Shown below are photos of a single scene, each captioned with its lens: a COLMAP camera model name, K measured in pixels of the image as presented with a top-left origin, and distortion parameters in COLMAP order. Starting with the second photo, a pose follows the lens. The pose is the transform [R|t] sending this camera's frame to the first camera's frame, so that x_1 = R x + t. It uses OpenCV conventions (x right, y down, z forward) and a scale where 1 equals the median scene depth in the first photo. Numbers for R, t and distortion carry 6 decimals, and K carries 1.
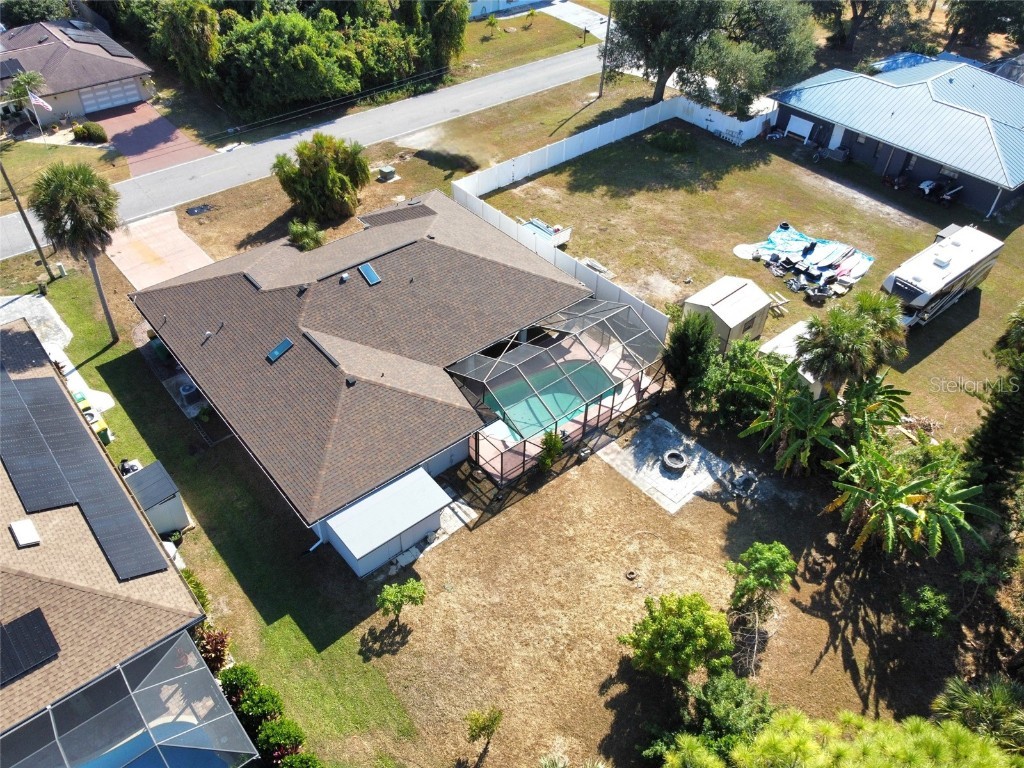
lens RADIAL K [[784.4, 0, 509.8], [0, 784.4, 379.5], [0, 0, 1]] dist [-0.002789, -0.004829]
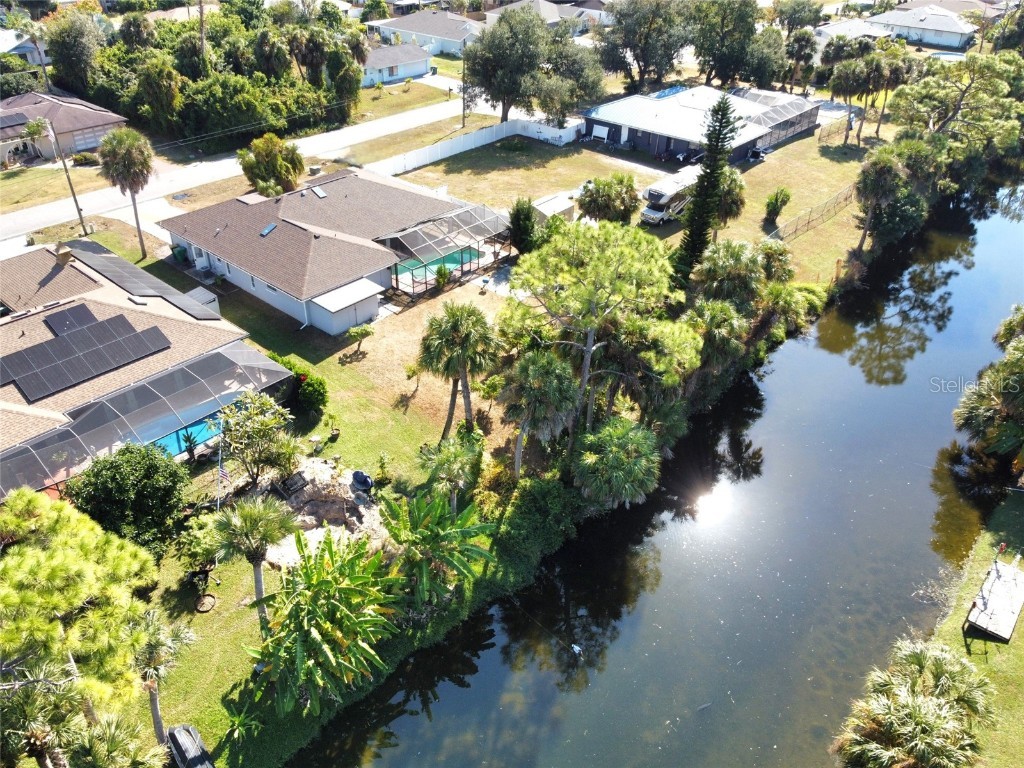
lens RADIAL K [[784.4, 0, 509.8], [0, 784.4, 379.5], [0, 0, 1]] dist [-0.002789, -0.004829]
pose [[0.988231, -0.086504, 0.126163, -0.032089], [0.103351, 0.985610, -0.133758, 0.515805], [-0.112777, 0.145223, 0.982950, -0.575990]]
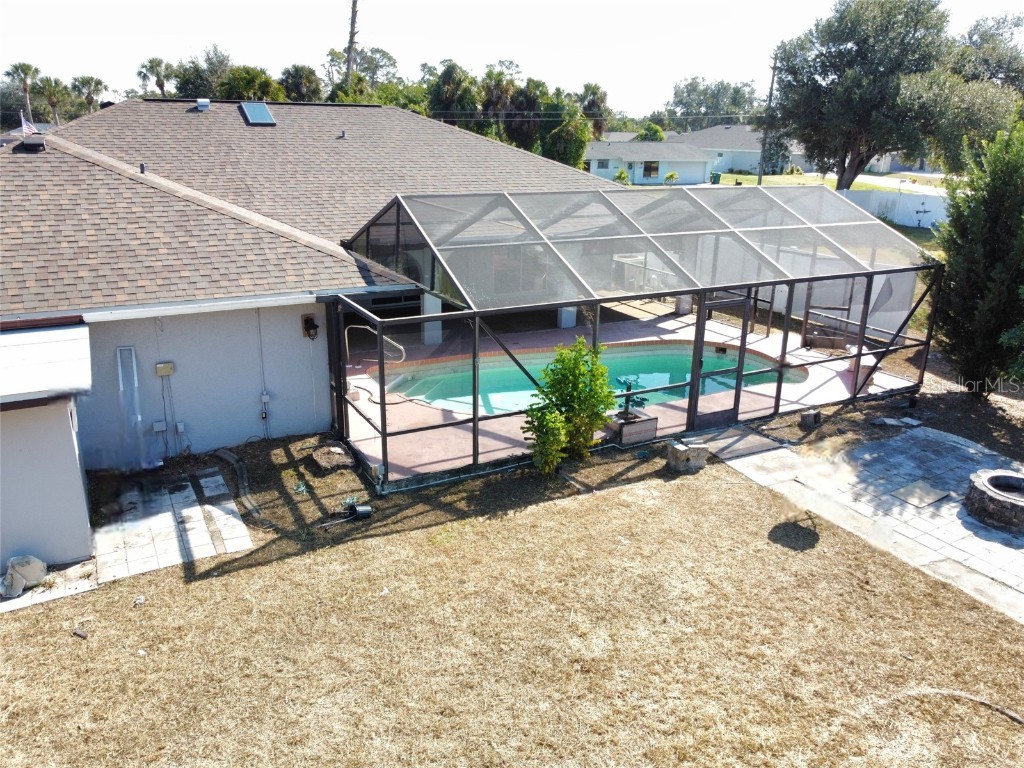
lens RADIAL K [[784.4, 0, 509.8], [0, 784.4, 379.5], [0, 0, 1]] dist [-0.002789, -0.004829]
pose [[0.978555, 0.062117, -0.196397, 0.083659], [-0.136766, 0.908888, -0.393976, 0.195742], [0.154030, 0.412387, 0.897893, 0.688411]]
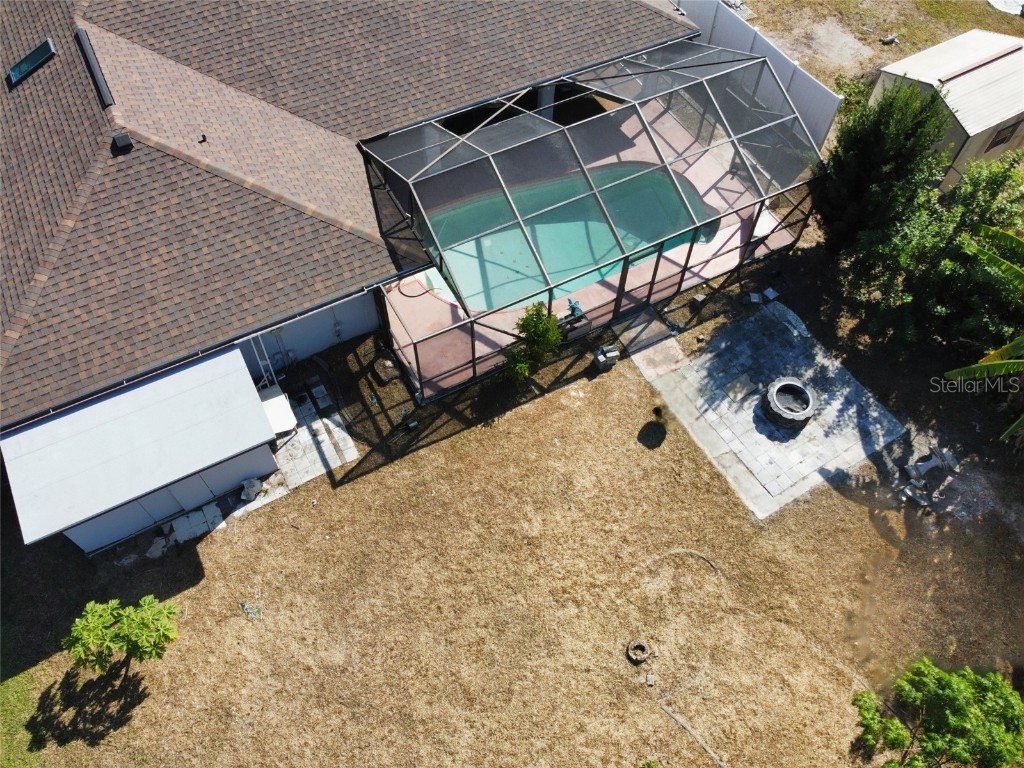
lens RADIAL K [[784.4, 0, 509.8], [0, 784.4, 379.5], [0, 0, 1]] dist [-0.002789, -0.004829]
pose [[0.979943, 0.161902, -0.116189, 0.093348], [-0.127256, 0.957088, 0.260363, -0.012569], [0.153356, -0.240355, 0.958494, 0.503531]]
